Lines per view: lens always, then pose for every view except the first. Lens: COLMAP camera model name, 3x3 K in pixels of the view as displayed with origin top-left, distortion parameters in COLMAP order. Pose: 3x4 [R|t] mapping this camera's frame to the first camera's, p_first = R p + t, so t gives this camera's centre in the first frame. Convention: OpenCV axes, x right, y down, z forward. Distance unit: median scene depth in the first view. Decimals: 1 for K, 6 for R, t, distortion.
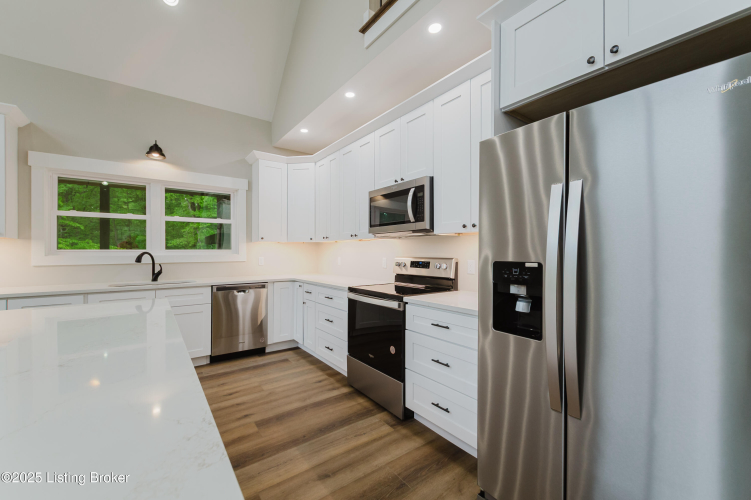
lens RADIAL K [[301.0, 0, 375.5], [0, 301.0, 250.0], [0, 0, 1]] dist [0.010145, 0.000026]
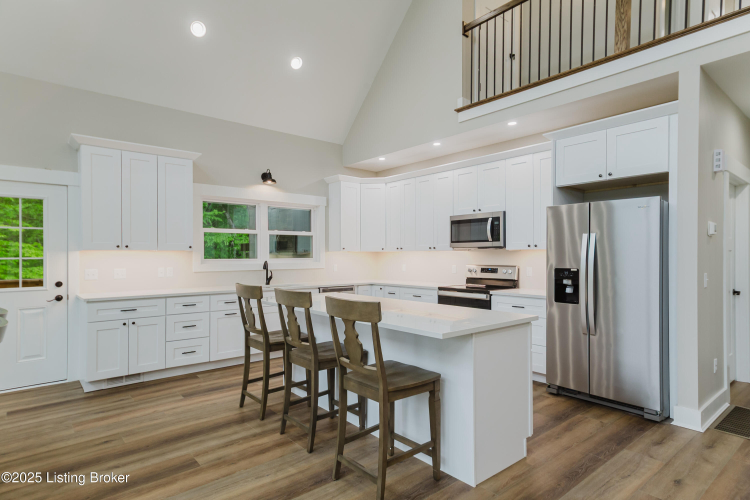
lens RADIAL K [[412.7, 0, 372.1], [0, 412.7, 252.9], [0, 0, 1]] dist [0.032504, 0.001067]
pose [[0.998404, 0.000404, 0.056479, -0.491991], [-0.000489, 0.999999, 0.001501, -0.033912], [-0.056478, -0.001526, 0.998403, -0.851172]]
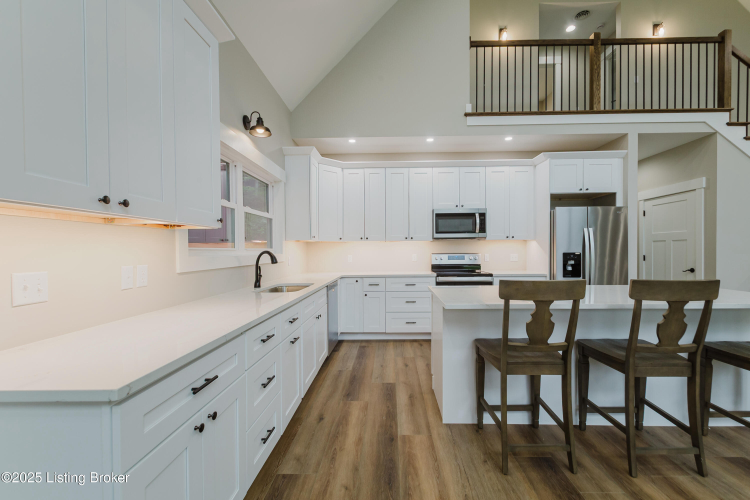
lens RADIAL K [[318.9, 0, 379.7], [0, 318.9, 252.2], [0, 0, 1]] dist [0.017112, 0.000064]
pose [[0.609762, -0.007063, 0.792553, -1.477670], [0.001356, 0.999968, 0.007869, 0.003885], [-0.792583, -0.003724, 0.609753, 0.273384]]
